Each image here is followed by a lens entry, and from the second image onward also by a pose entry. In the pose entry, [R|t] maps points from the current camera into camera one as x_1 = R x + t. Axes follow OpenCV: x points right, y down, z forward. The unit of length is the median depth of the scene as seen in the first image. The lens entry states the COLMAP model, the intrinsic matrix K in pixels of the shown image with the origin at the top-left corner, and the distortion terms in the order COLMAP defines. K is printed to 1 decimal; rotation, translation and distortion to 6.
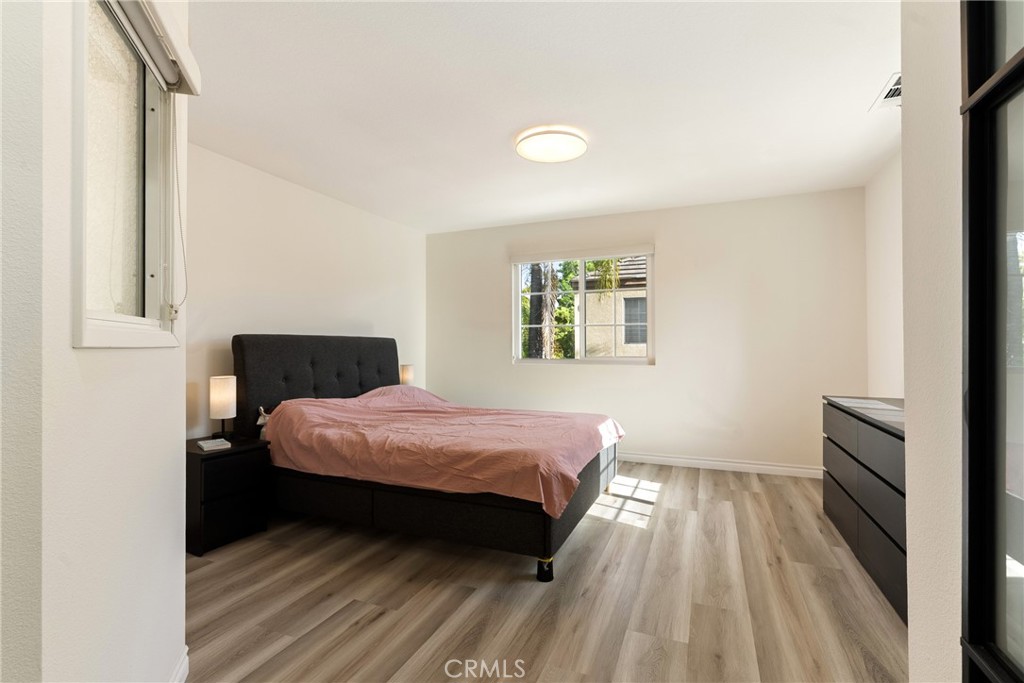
lens RADIAL K [[468.9, 0, 509.2], [0, 468.9, 340.8], [0, 0, 1]] dist [-0.002472, -0.000326]
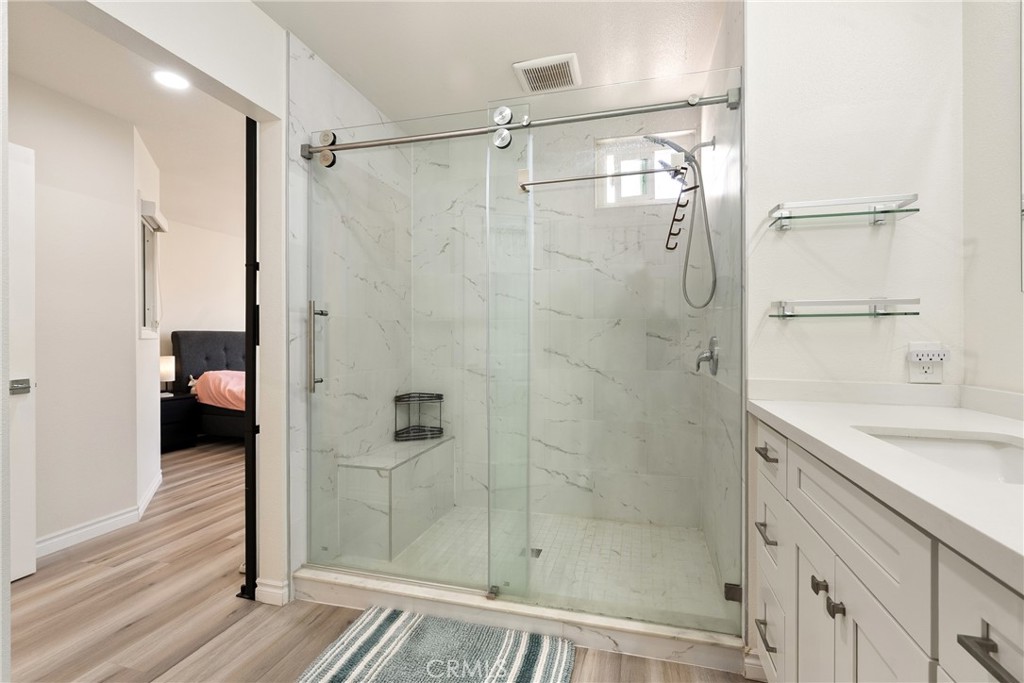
lens RADIAL K [[468.9, 0, 509.2], [0, 468.9, 340.8], [0, 0, 1]] dist [-0.002472, -0.000326]
pose [[0.991650, 0.001281, 0.128955, 0.420206], [-0.003466, 0.999854, 0.016721, -0.011796], [-0.128915, -0.017028, 0.991509, -0.885965]]
